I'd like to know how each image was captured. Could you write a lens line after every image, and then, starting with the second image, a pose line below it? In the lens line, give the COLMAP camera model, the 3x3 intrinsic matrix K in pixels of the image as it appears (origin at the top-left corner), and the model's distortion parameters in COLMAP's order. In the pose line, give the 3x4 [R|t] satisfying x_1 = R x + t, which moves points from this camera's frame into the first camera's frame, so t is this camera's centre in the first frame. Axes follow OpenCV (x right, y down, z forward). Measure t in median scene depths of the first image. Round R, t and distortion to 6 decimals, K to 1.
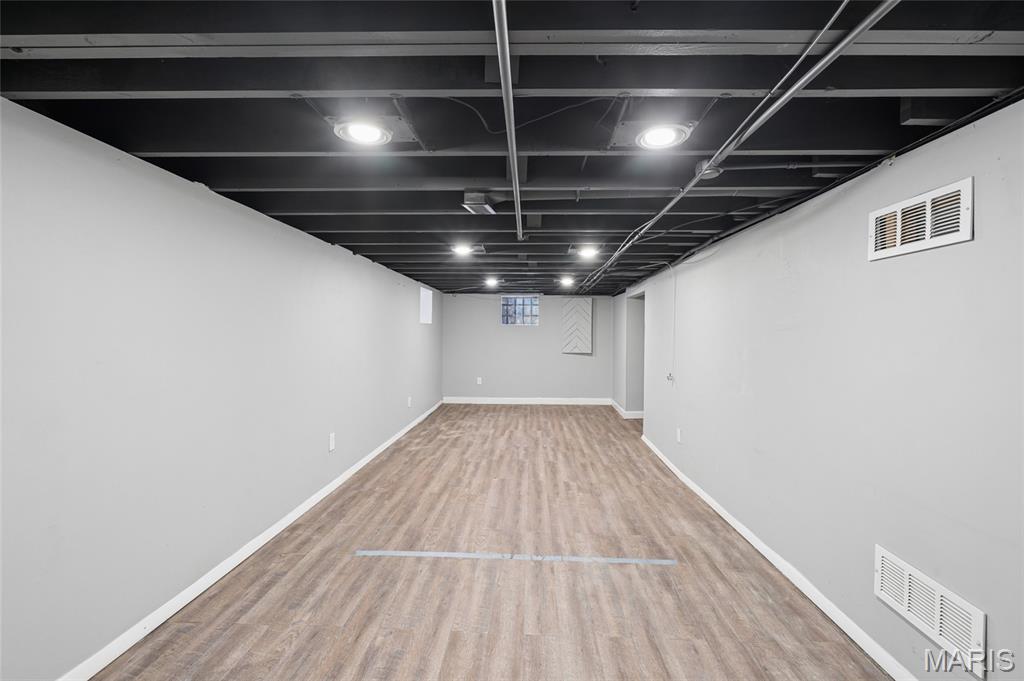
lens RADIAL K [[402.4, 0, 519.0], [0, 402.4, 335.5], [0, 0, 1]] dist [-0.003098, 0.000196]
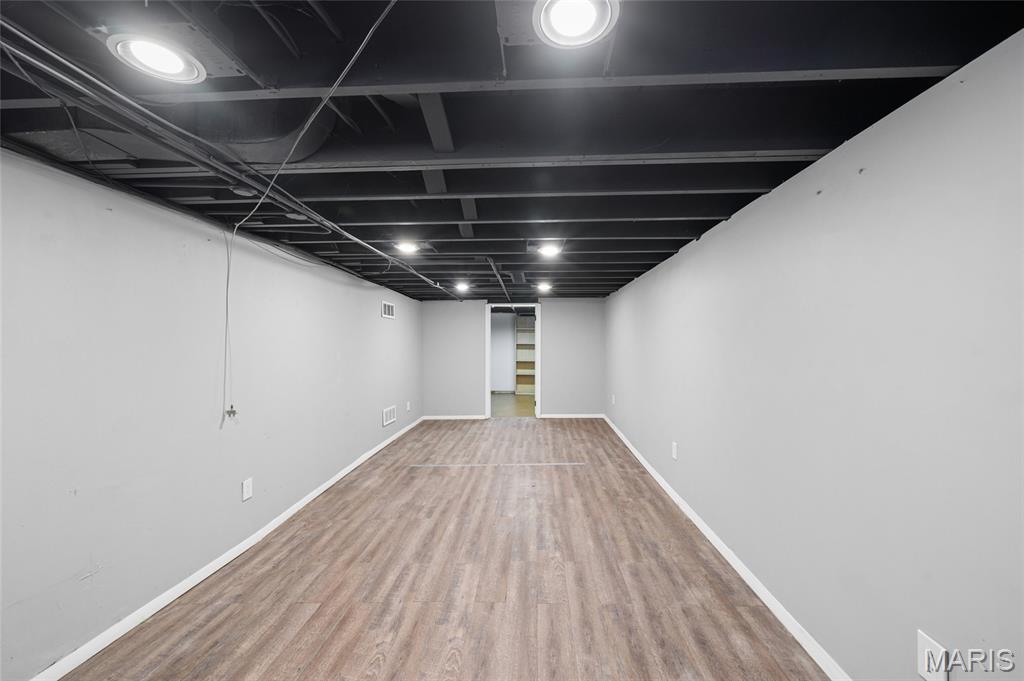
lens RADIAL K [[365.9, 0, 512.6], [0, 365.9, 338.6], [0, 0, 1]] dist [0.002807, 0.000074]
pose [[-0.999709, -0.003881, 0.023803, -0.089266], [-0.004006, 0.999978, -0.005194, -0.008085], [-0.023782, -0.005288, -0.999703, 2.040588]]
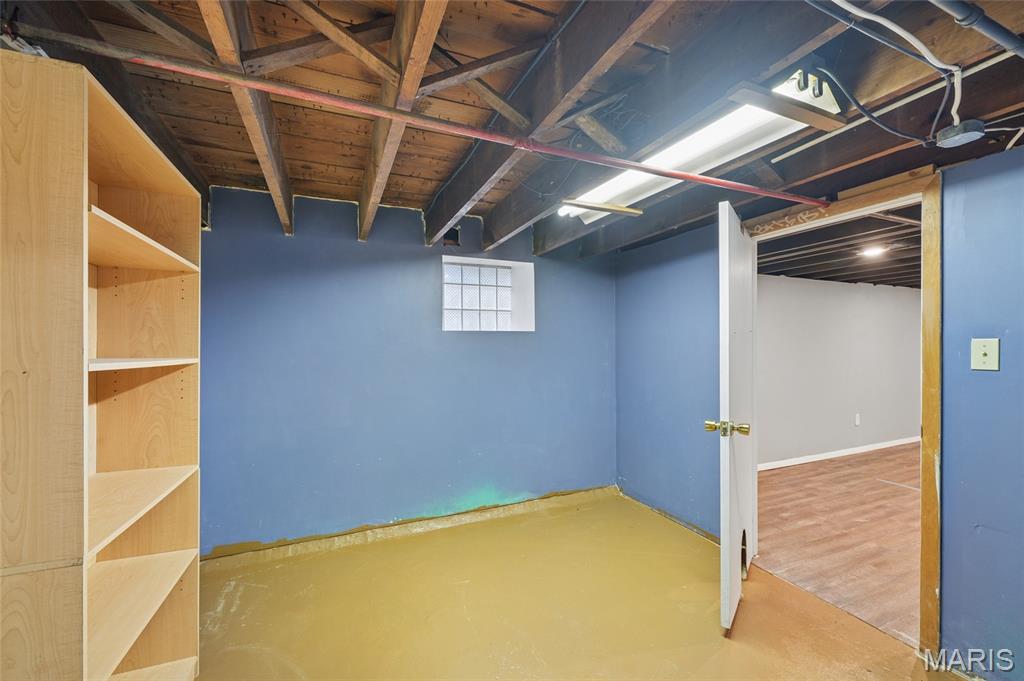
lens RADIAL K [[402.4, 0, 509.7], [0, 402.4, 341.9], [0, 0, 1]] dist [-0.003098, 0.000196]
pose [[0.413889, -0.015350, -0.910198, 0.364579], [0.004881, 0.999881, -0.014643, -0.000783], [0.910314, 0.001618, 0.413914, -0.800660]]
